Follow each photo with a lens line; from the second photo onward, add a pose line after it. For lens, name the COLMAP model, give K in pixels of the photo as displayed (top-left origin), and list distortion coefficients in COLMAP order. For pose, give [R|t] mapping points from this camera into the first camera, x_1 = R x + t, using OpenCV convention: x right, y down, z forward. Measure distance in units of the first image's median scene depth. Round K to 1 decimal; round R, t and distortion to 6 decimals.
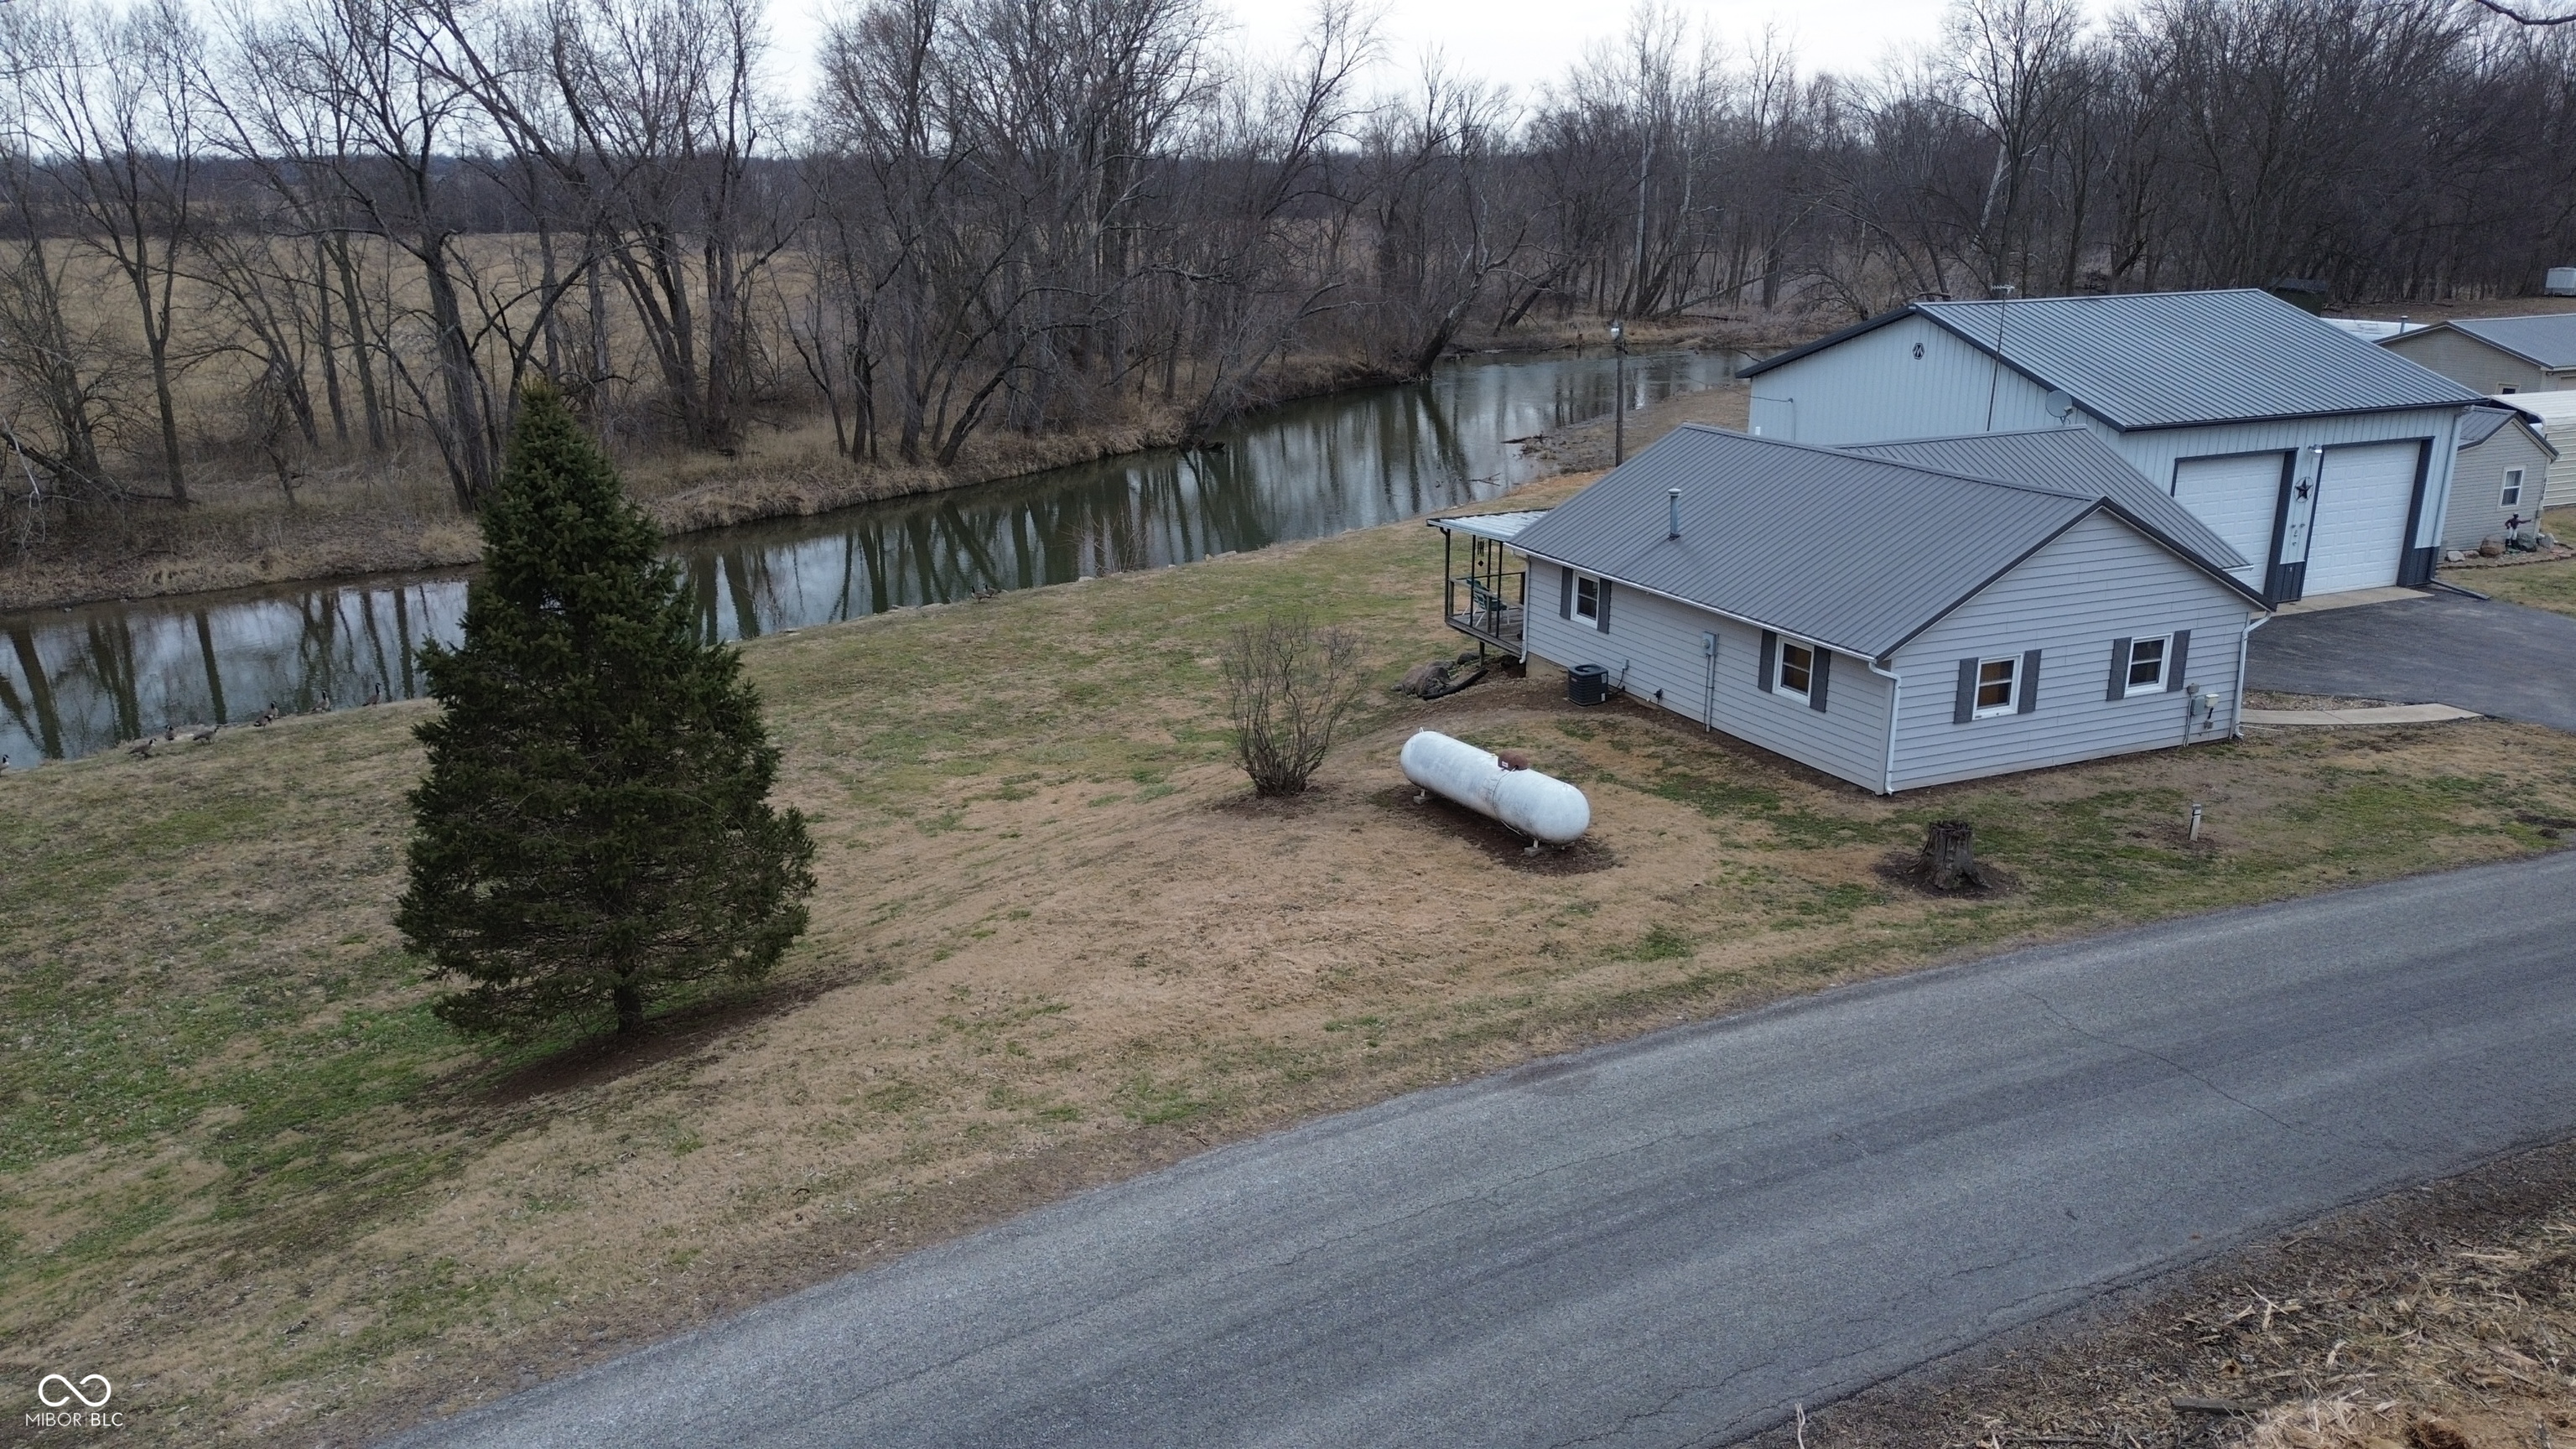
lens RADIAL K [[1807.4, 0, 1287.5], [0, 1807.4, 733.6], [0, 0, 1]] dist [0.038312, -0.003177]
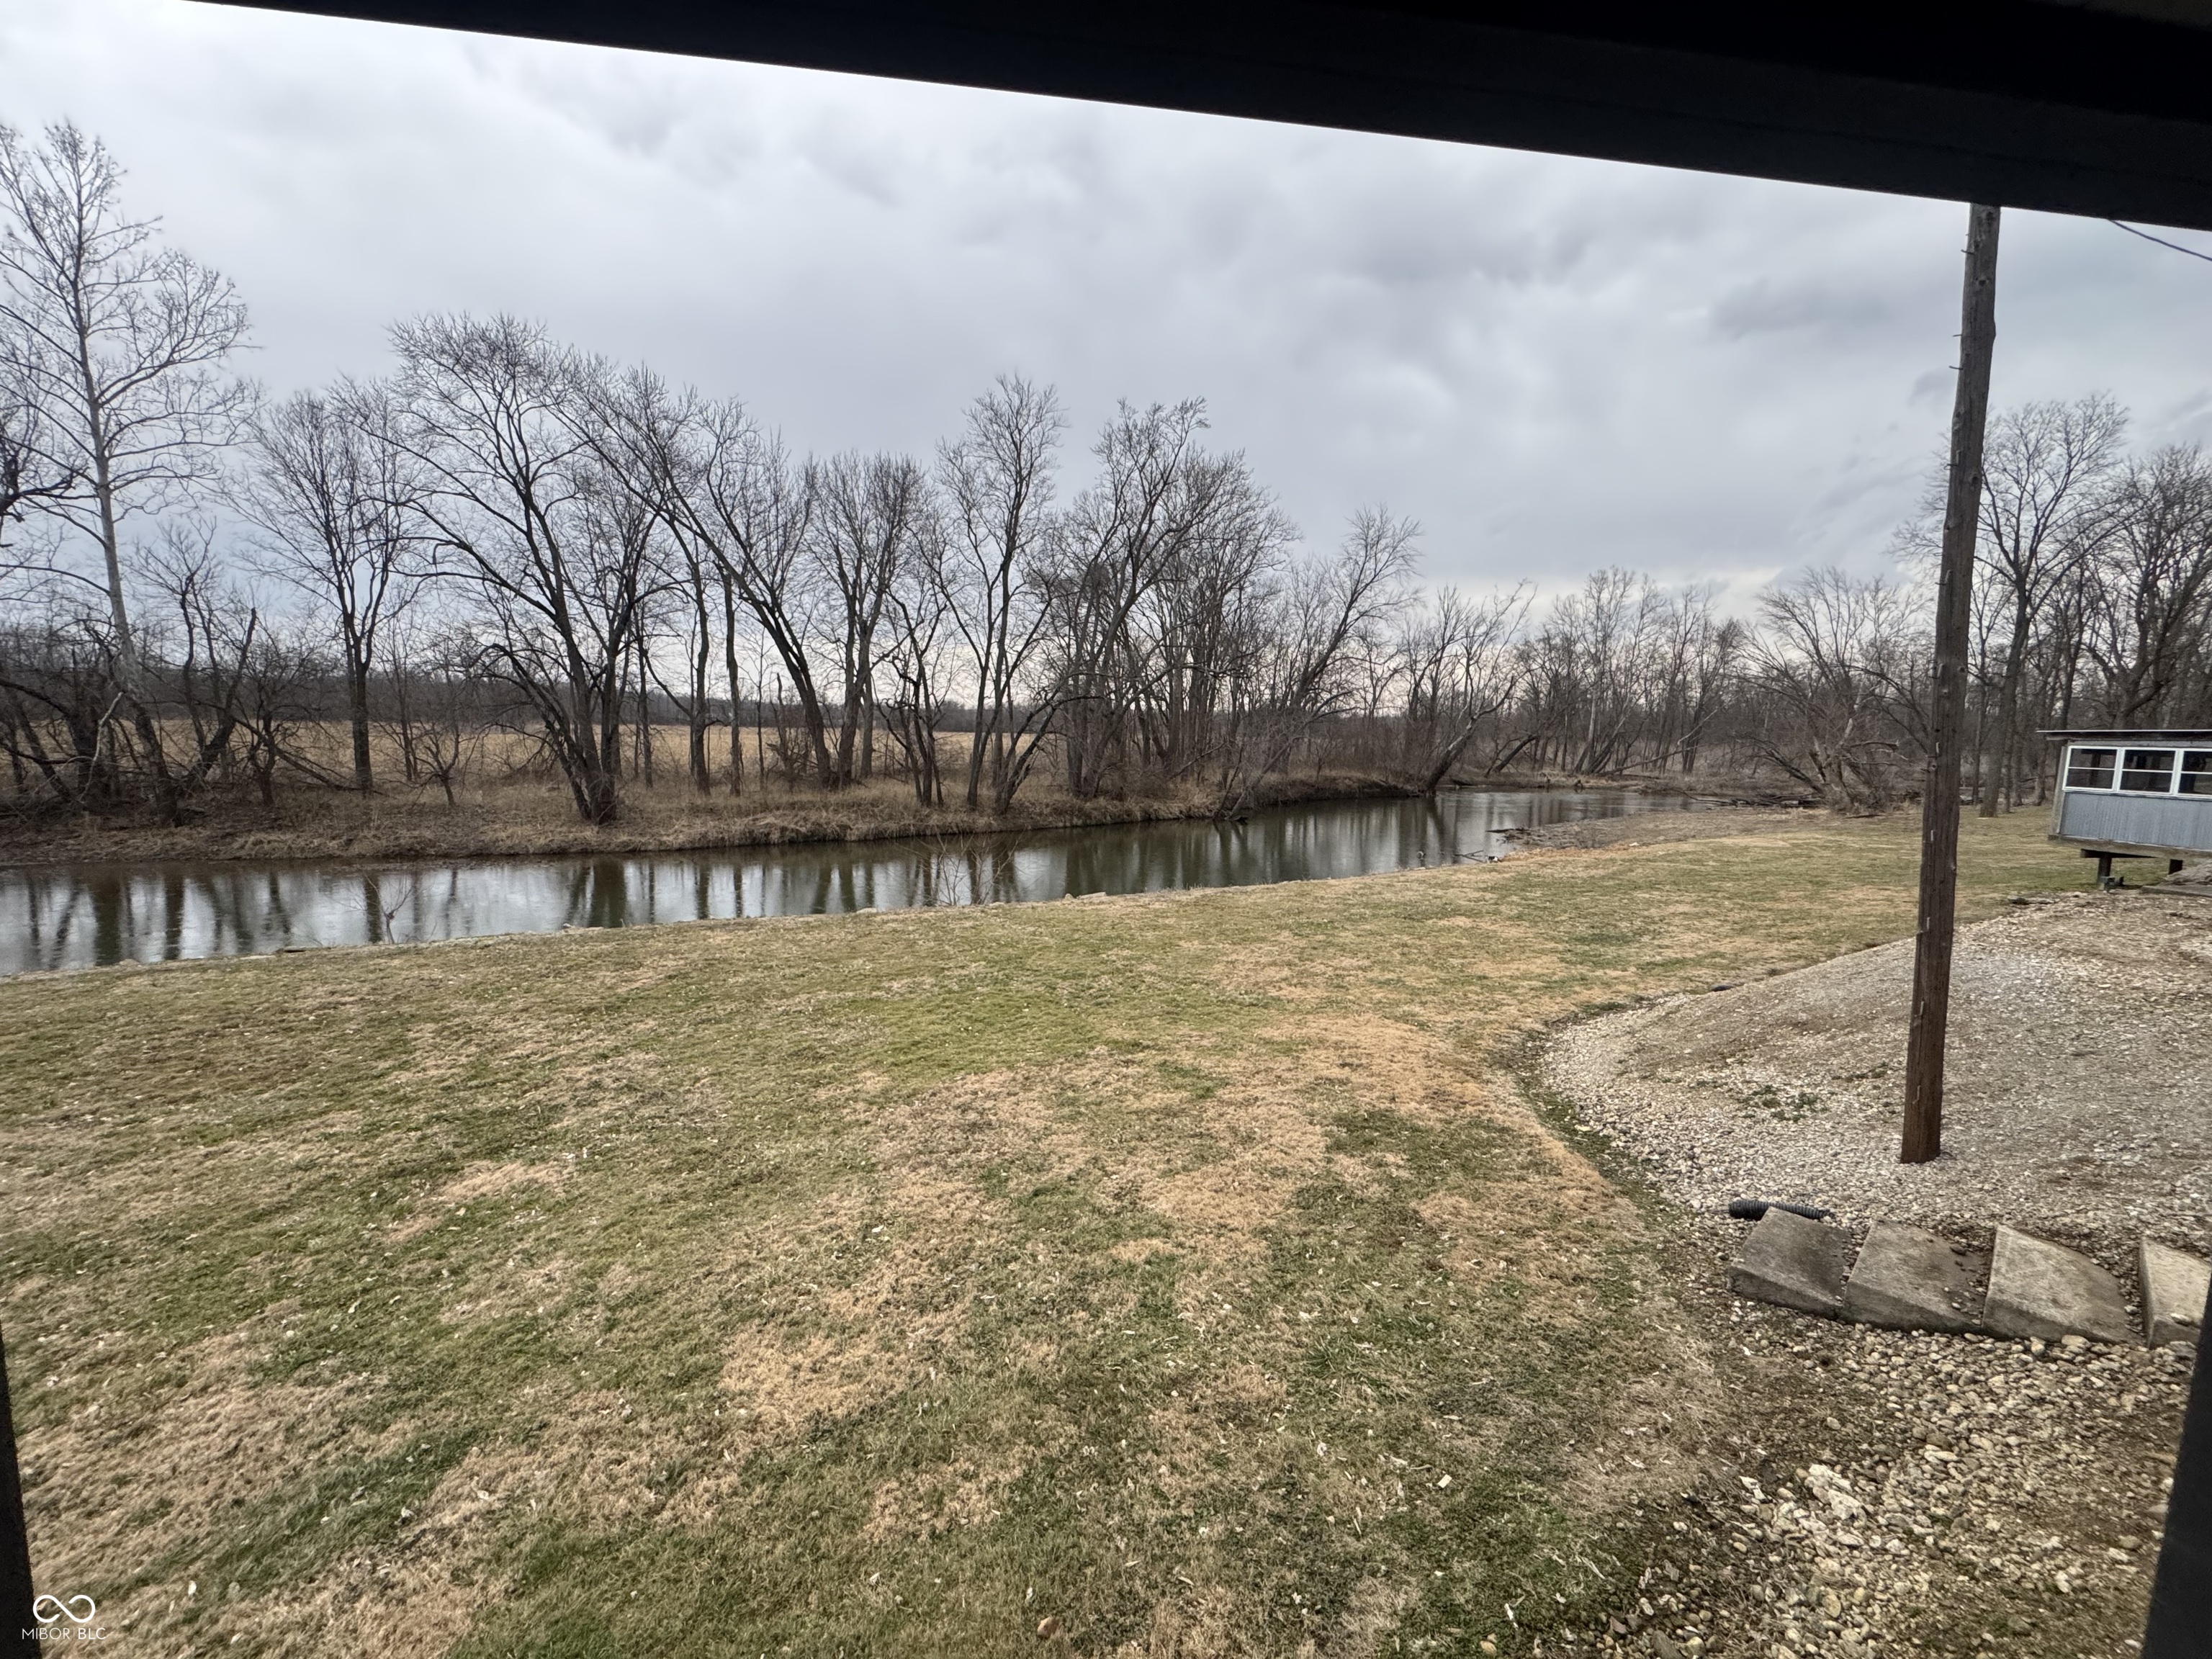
lens RADIAL K [[878.3, 0, 1106.0], [0, 878.3, 829.5], [0, 0, 1]] dist [0.000246, 0.000621]
pose [[0.954386, 0.060541, -0.292374, 0.154852], [-0.112027, 0.980296, -0.162697, -0.128921], [0.276763, 0.188029, 0.942362, 1.237836]]
